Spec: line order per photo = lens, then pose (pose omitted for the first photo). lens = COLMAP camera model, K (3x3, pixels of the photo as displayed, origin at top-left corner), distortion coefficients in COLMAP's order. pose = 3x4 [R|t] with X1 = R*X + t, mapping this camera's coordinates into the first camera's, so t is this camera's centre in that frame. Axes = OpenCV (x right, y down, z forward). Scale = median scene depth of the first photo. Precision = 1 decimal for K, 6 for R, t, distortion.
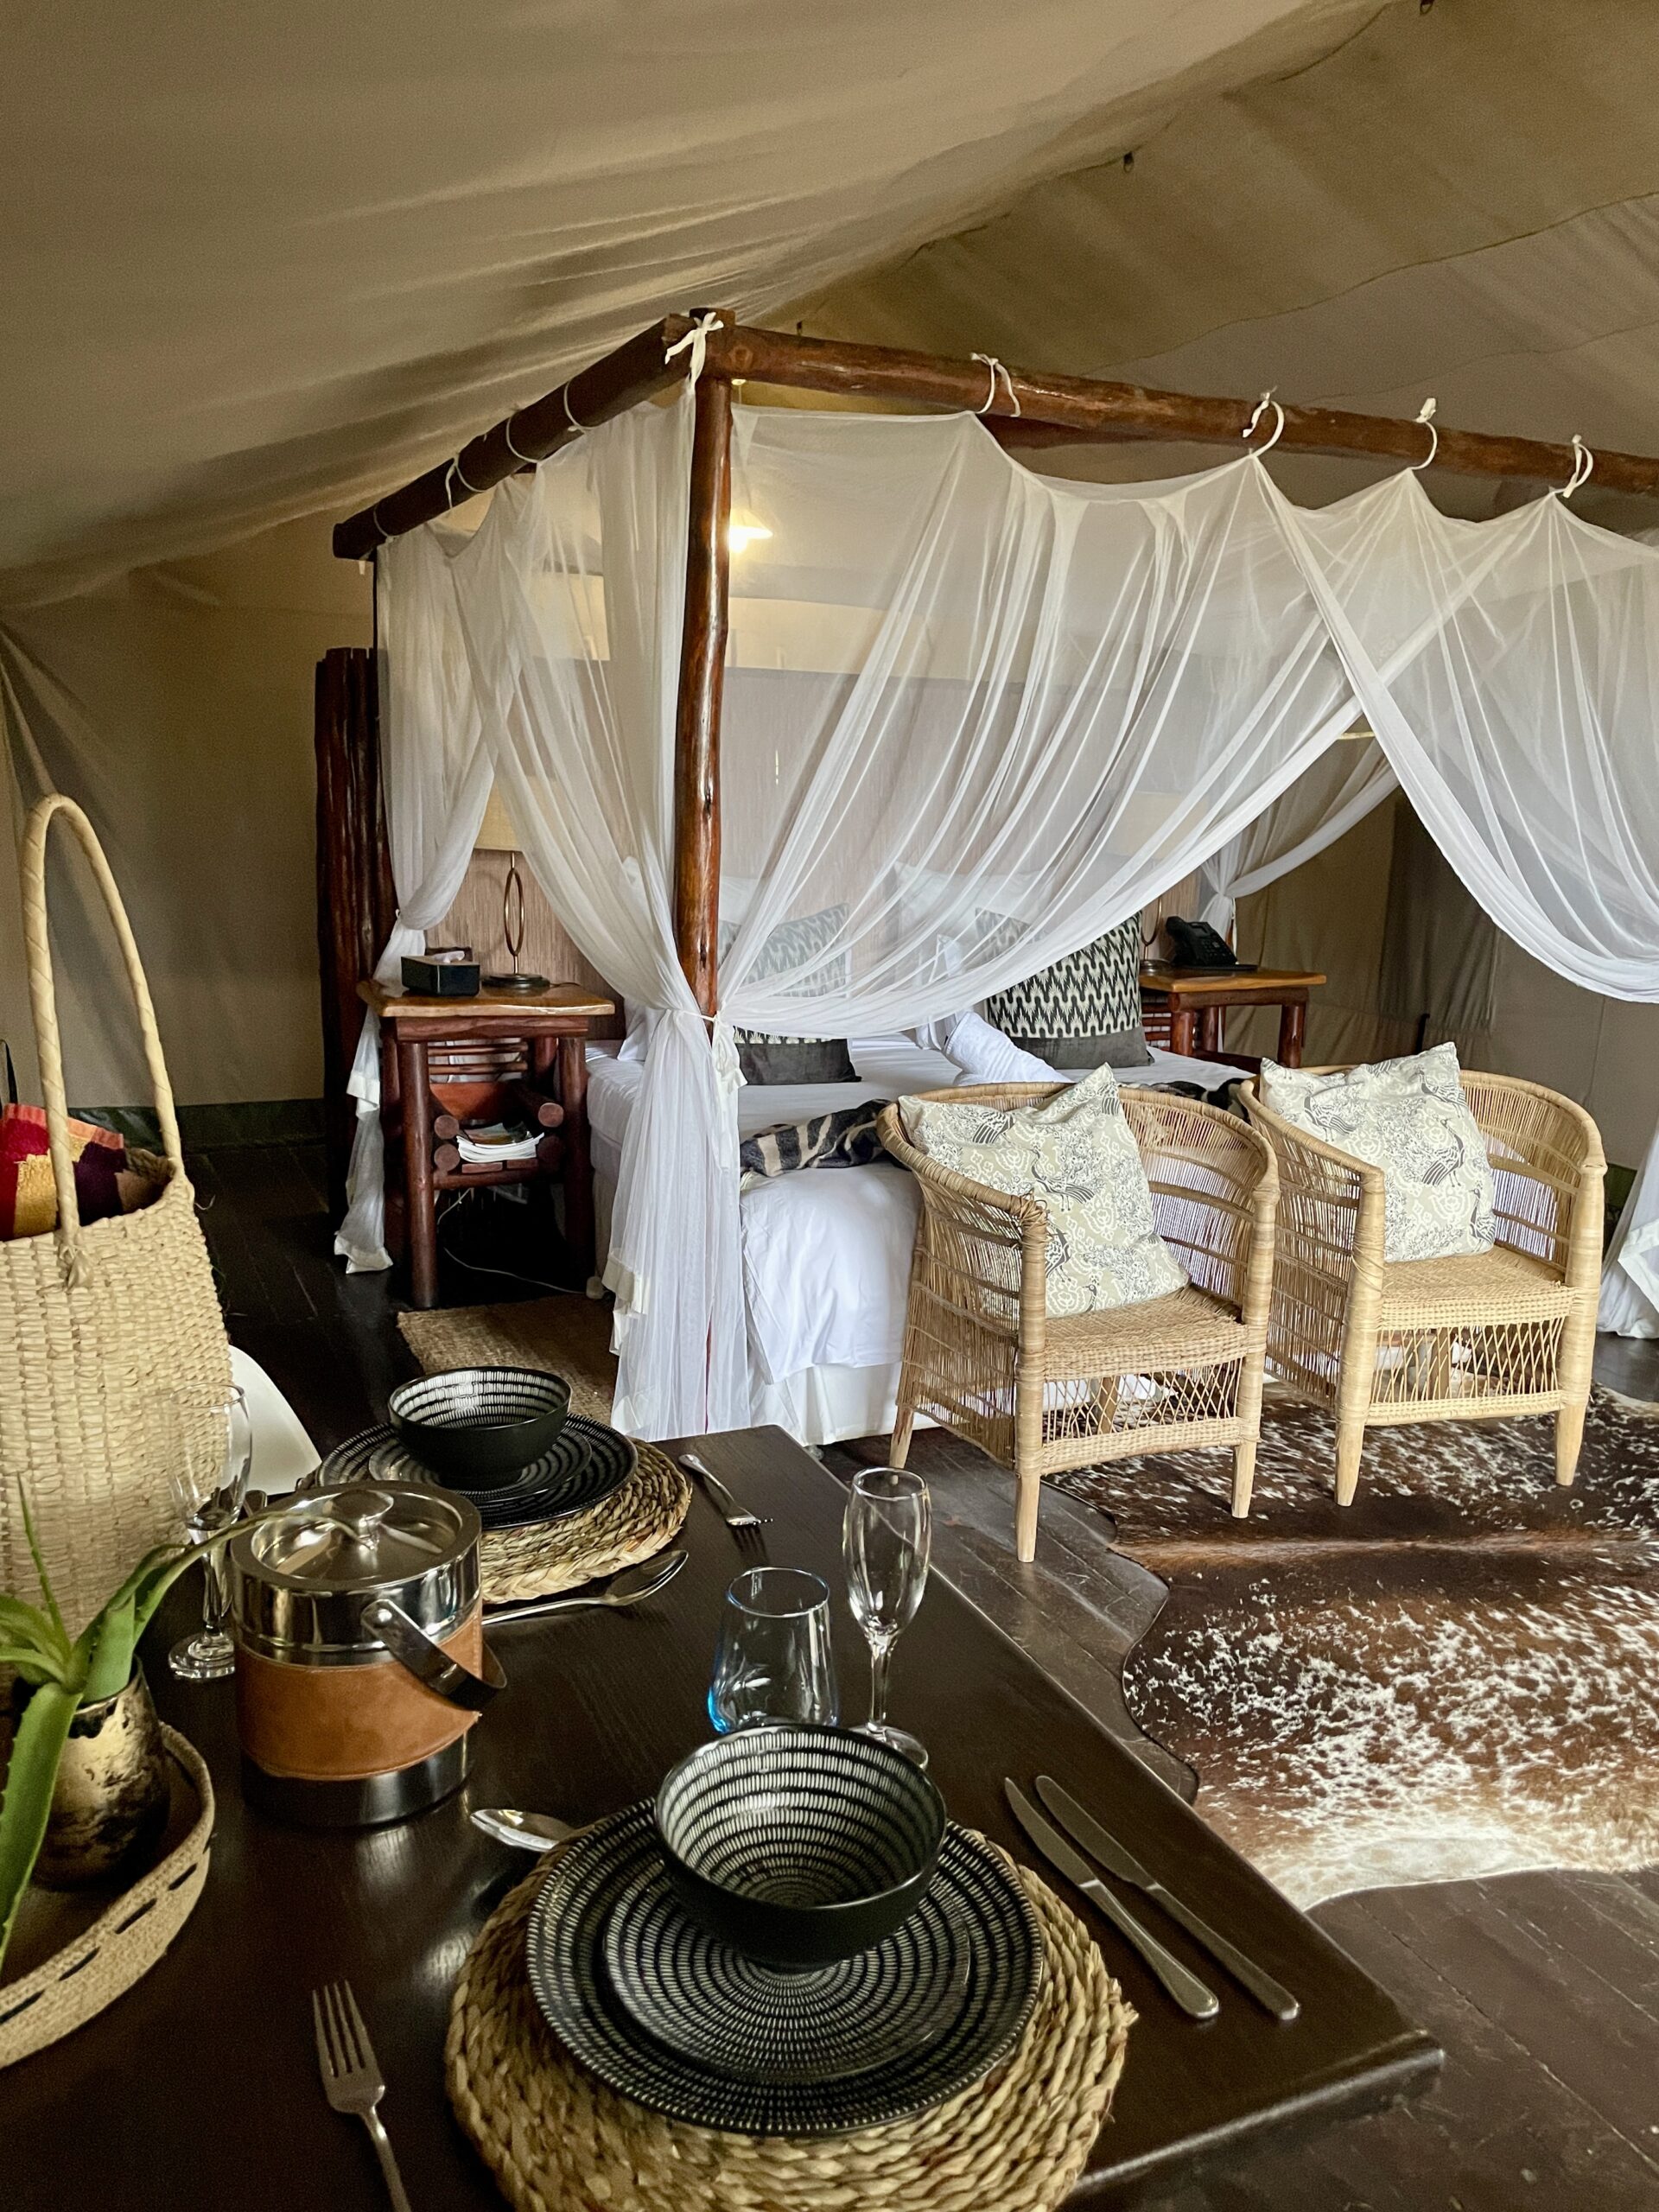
lens RADIAL K [[1684.9, 0, 827.1], [0, 1684.9, 1116.3], [0, 0, 1]] dist [0.054753, -0.066372]
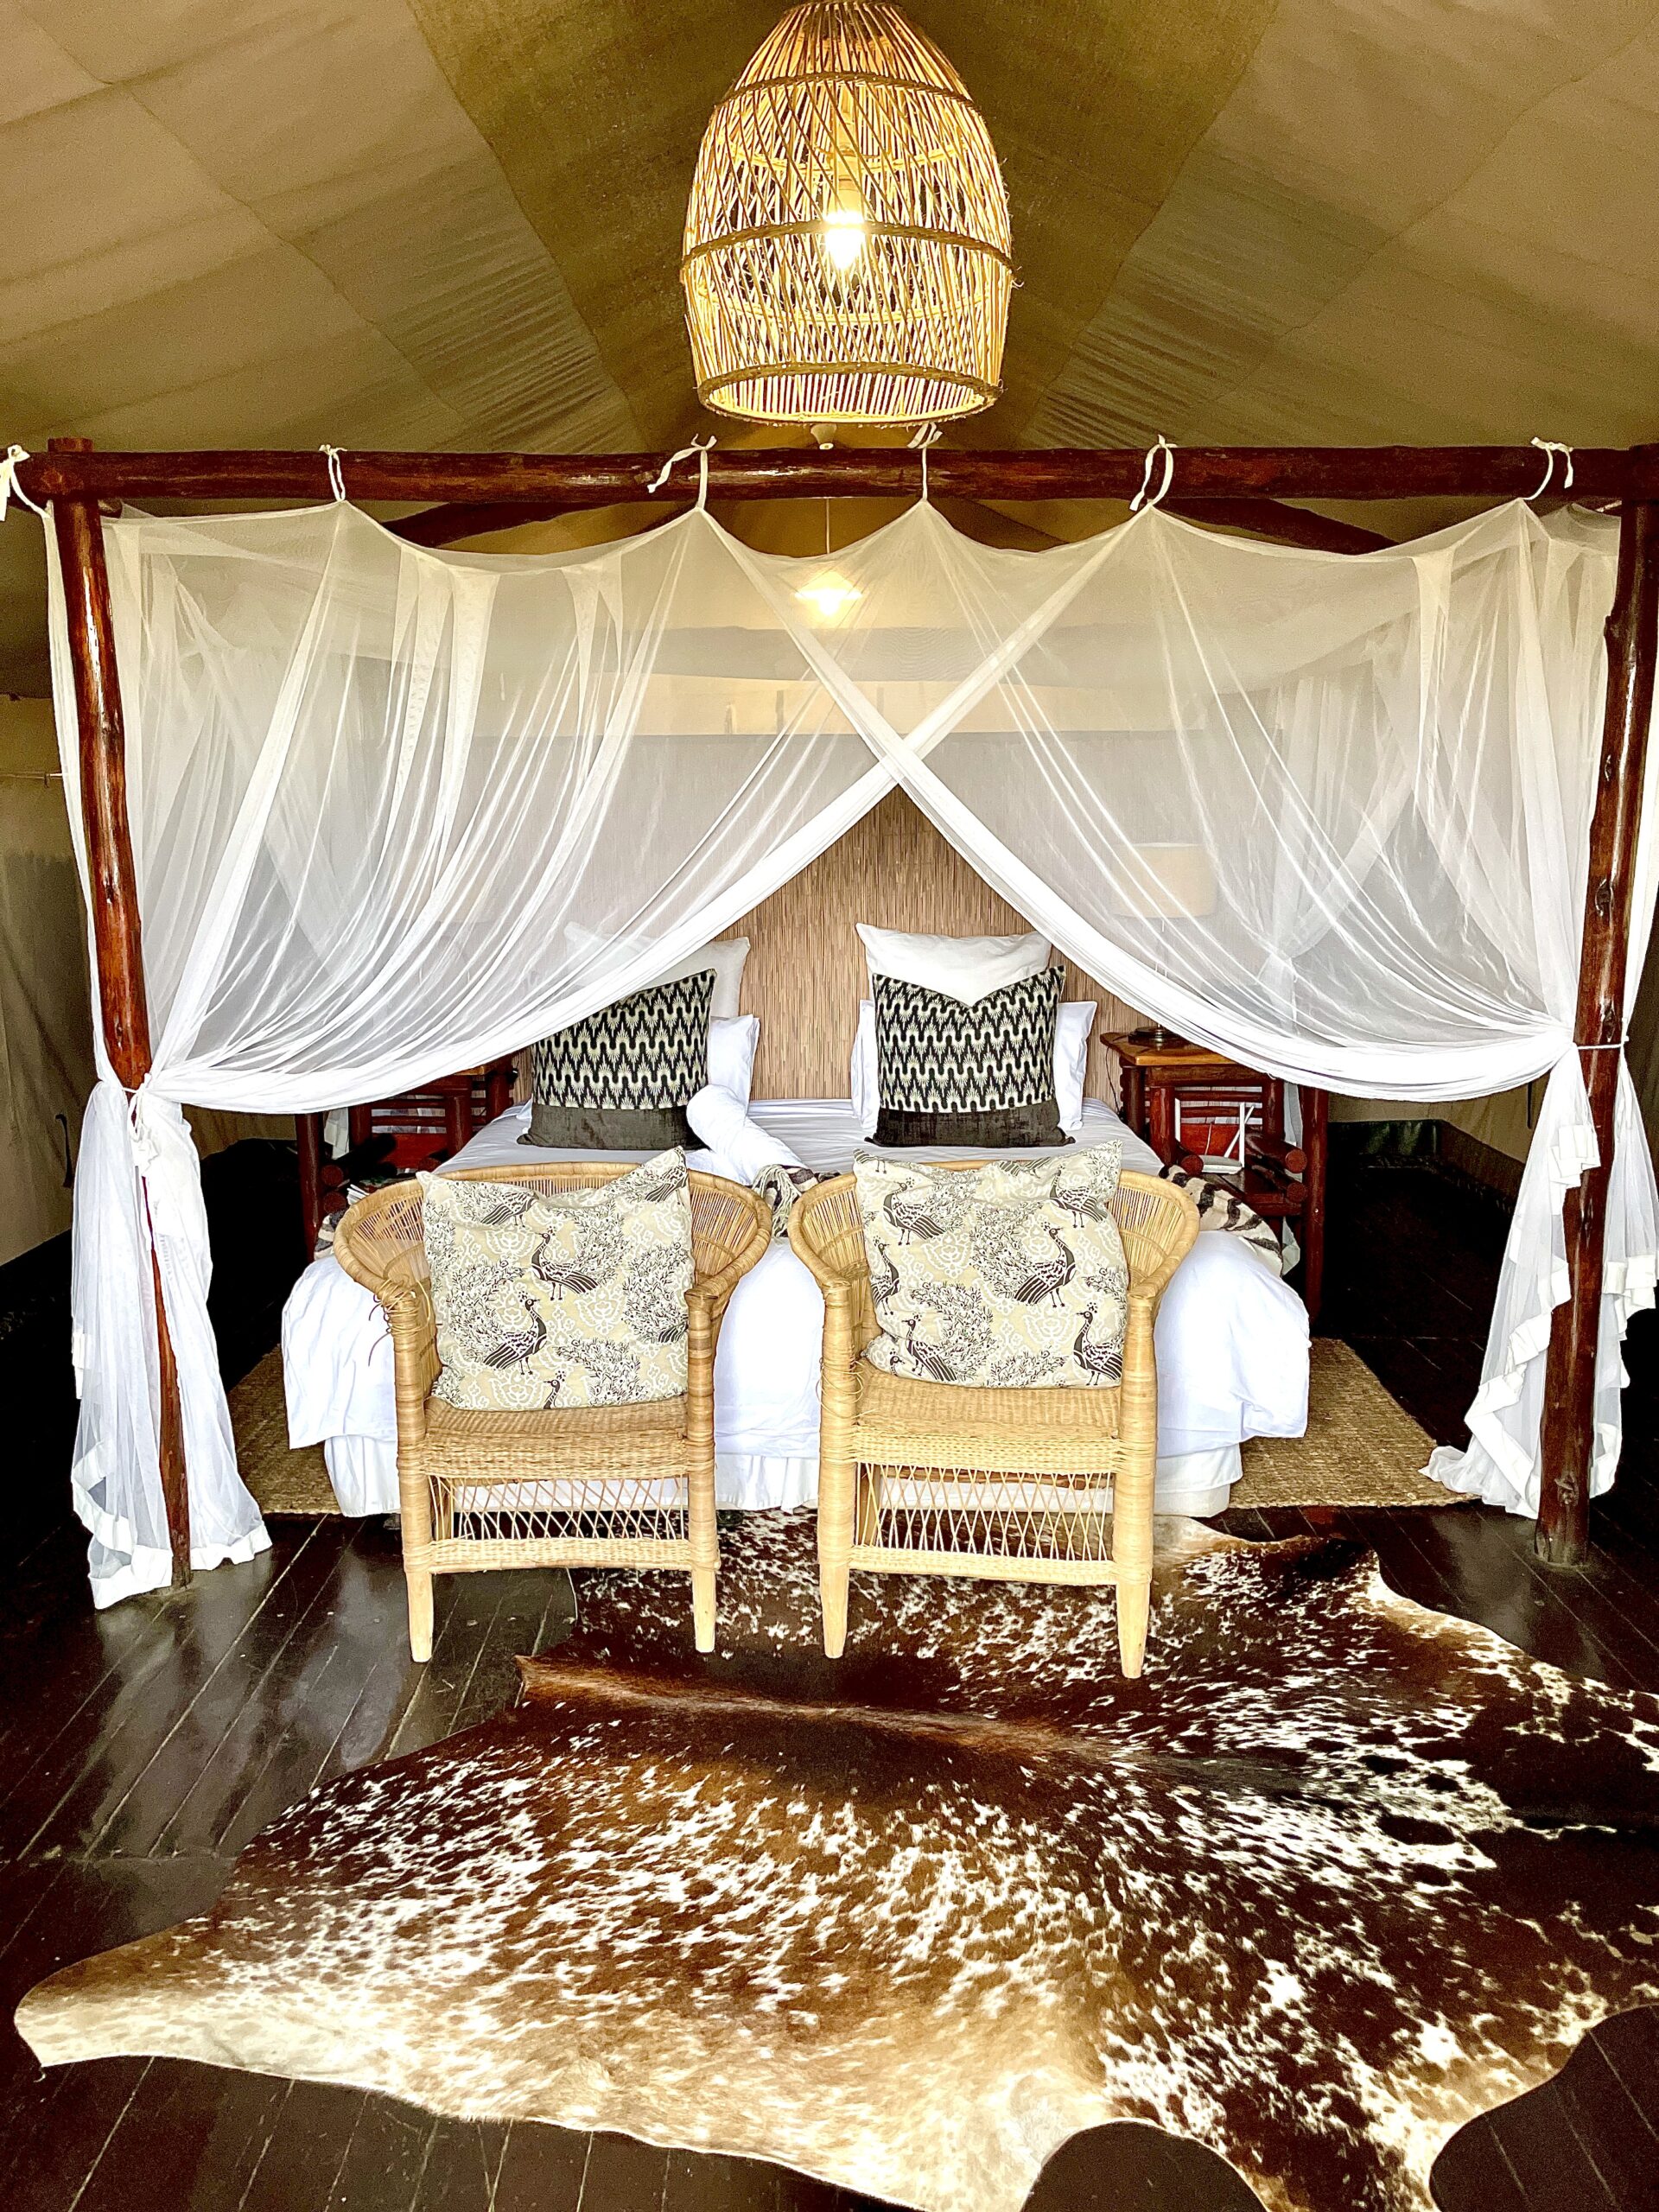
lens RADIAL K [[1684.9, 0, 826.6], [0, 1684.9, 1093.6], [0, 0, 1]] dist [0.054753, -0.066372]
pose [[0.914024, 0.030458, -0.404516, 0.704029], [-0.045099, 0.998625, -0.026710, -0.044945], [0.403146, 0.042657, 0.914141, 0.189126]]
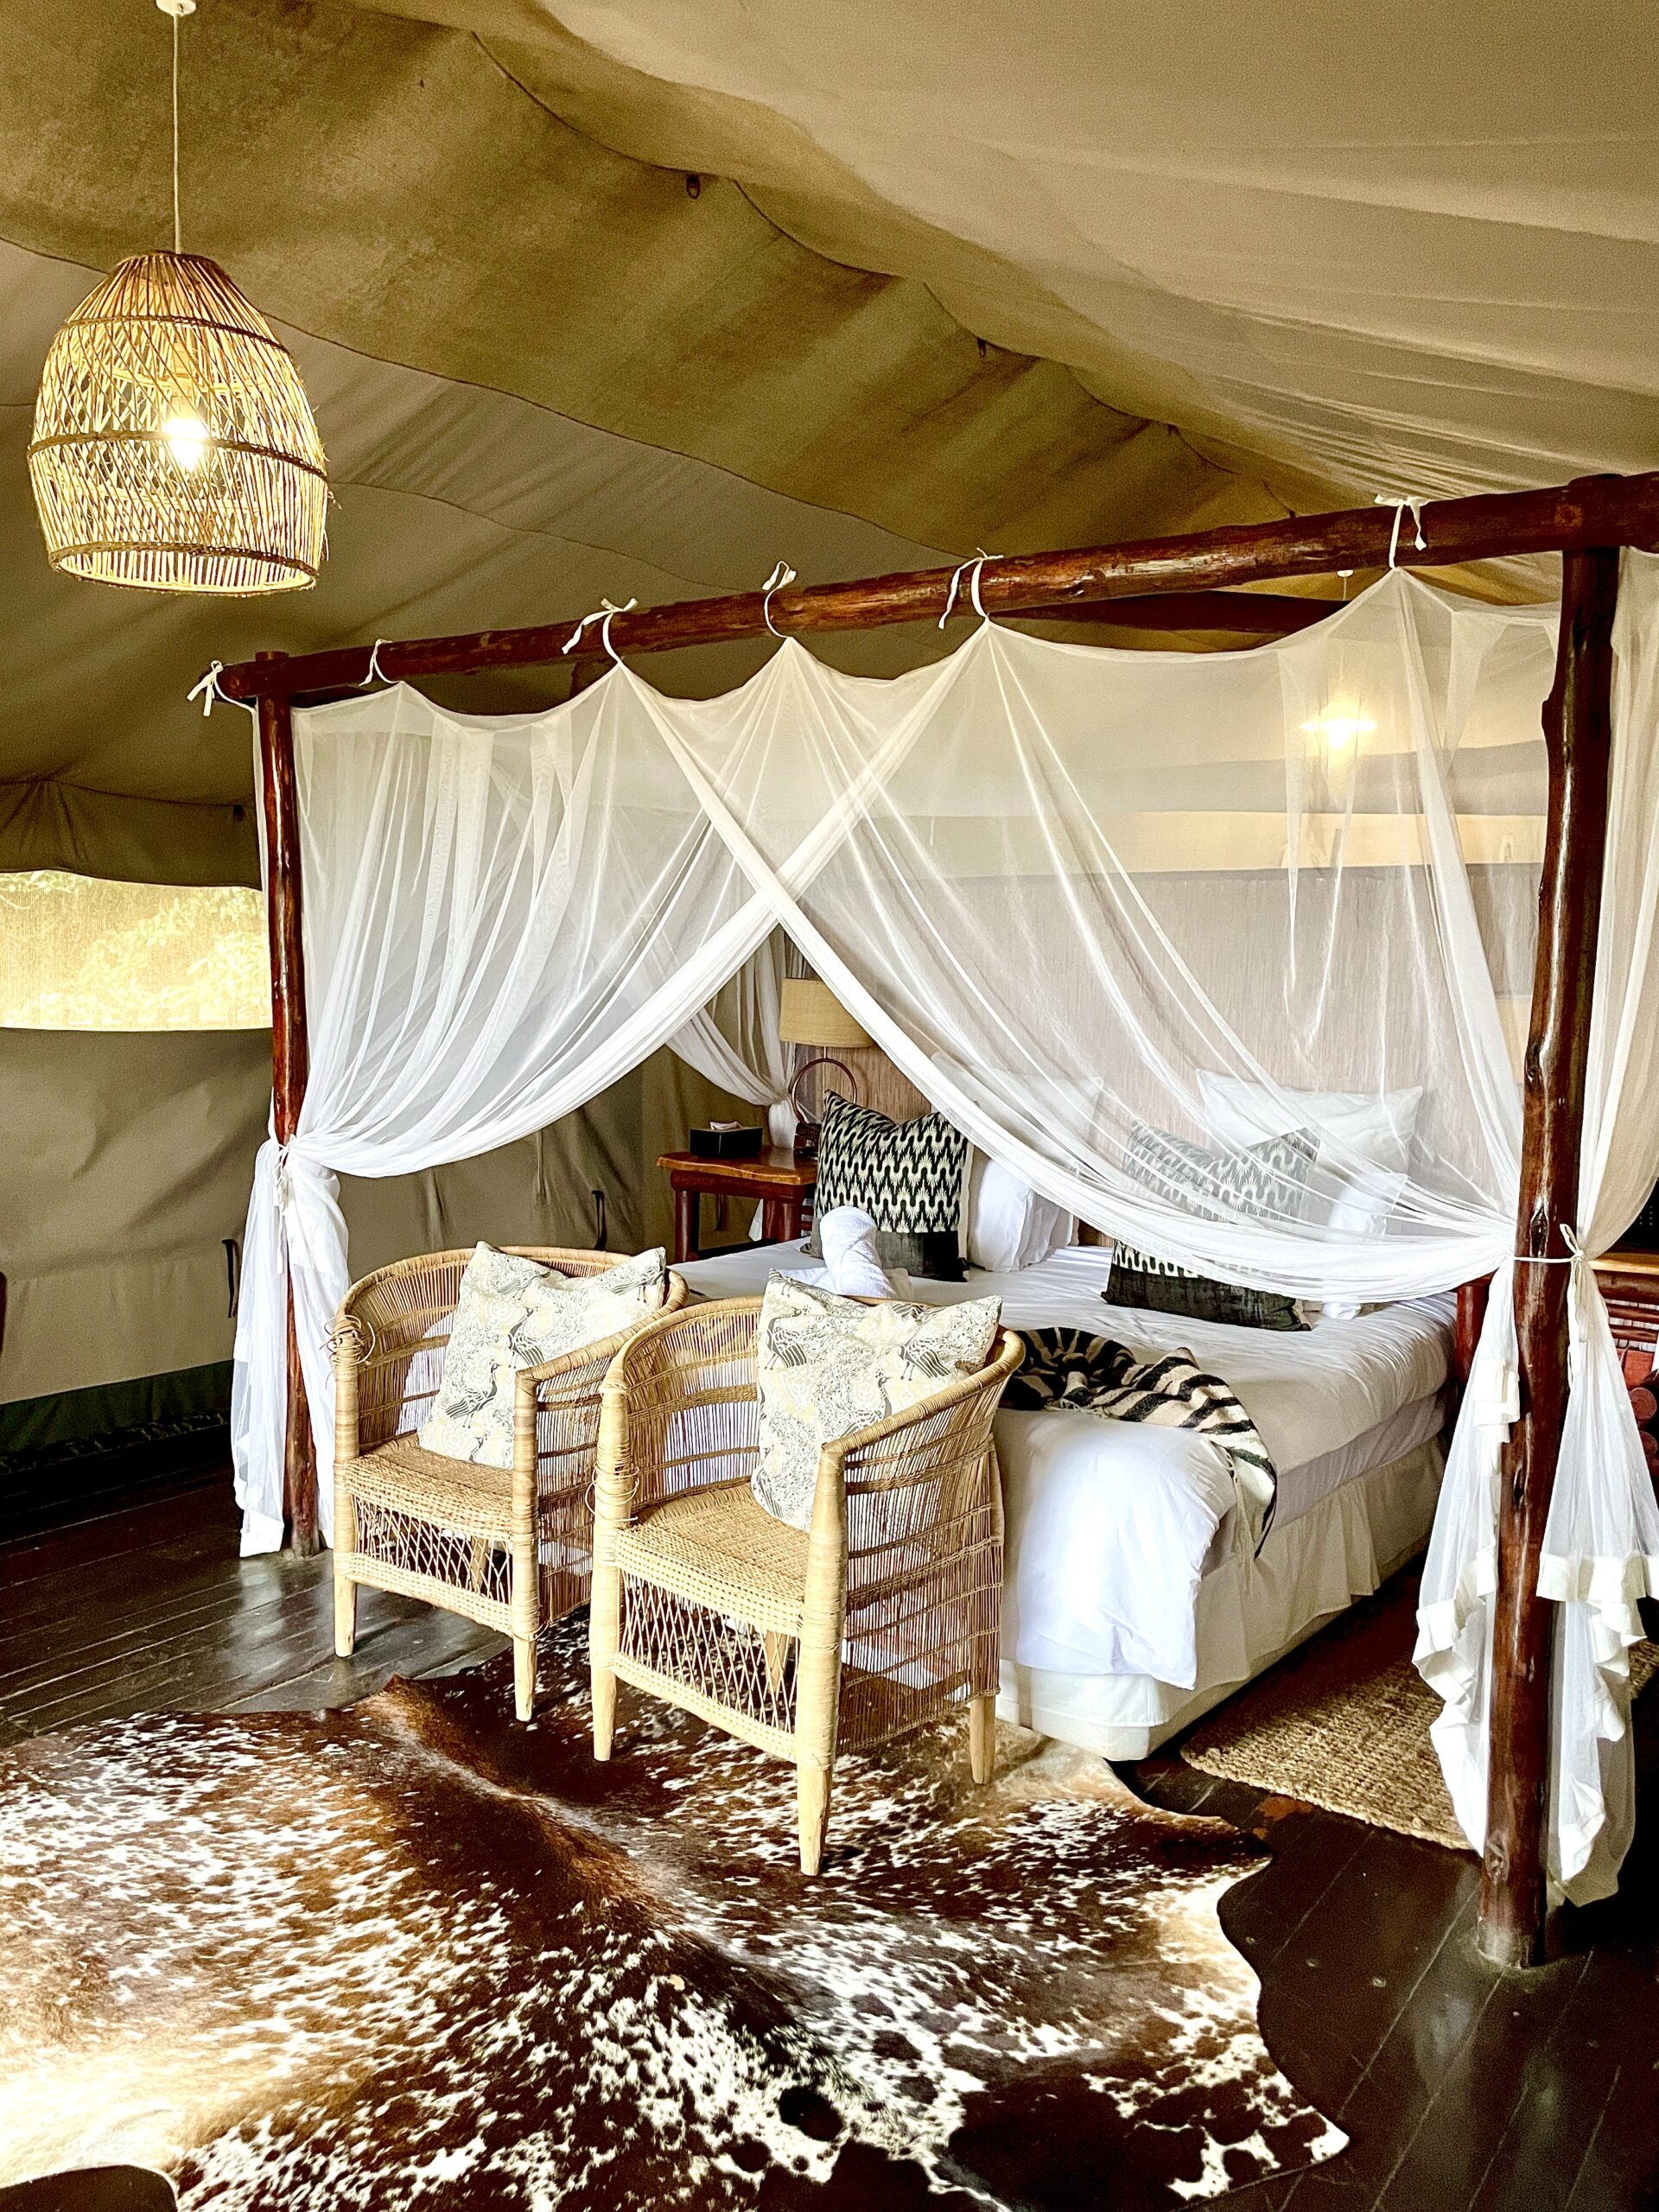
lens RADIAL K [[1684.9, 0, 817.9], [0, 1684.9, 1083.6], [0, 0, 1]] dist [0.054753, -0.066372]
pose [[0.496687, 0.040532, -0.866983, 1.217858], [-0.171395, 0.983819, -0.052197, -0.103577], [0.850838, 0.174522, 0.495597, 0.636636]]
